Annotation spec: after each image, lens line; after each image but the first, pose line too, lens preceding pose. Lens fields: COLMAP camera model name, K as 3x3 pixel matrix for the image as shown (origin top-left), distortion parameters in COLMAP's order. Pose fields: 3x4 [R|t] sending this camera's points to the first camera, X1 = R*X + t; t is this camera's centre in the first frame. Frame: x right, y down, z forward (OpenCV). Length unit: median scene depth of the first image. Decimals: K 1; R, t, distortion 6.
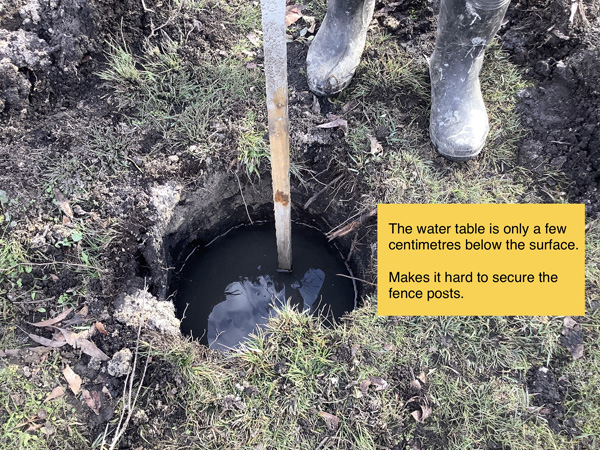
lens RADIAL K [[545.3, 0, 303.4], [0, 545.3, 229.1], [0, 0, 1]] dist [0.027069, -0.032772]
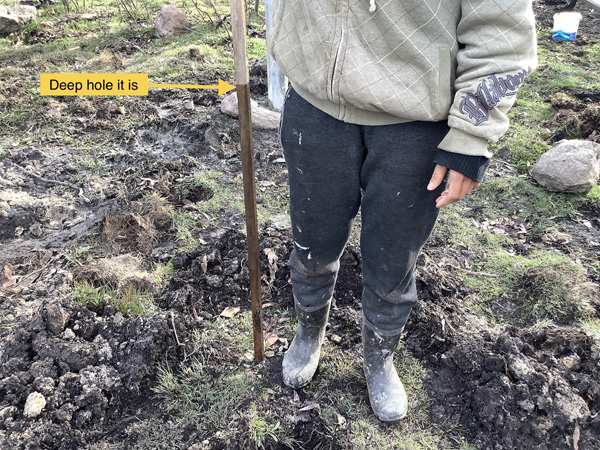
lens RADIAL K [[545.3, 0, 298.6], [0, 545.3, 227.1], [0, 0, 1]] dist [0.027069, -0.032772]
pose [[0.989835, -0.054942, 0.131182, -0.147704], [0.113756, 0.859458, -0.498389, 0.129321], [-0.085363, 0.508246, 0.856971, -0.548270]]
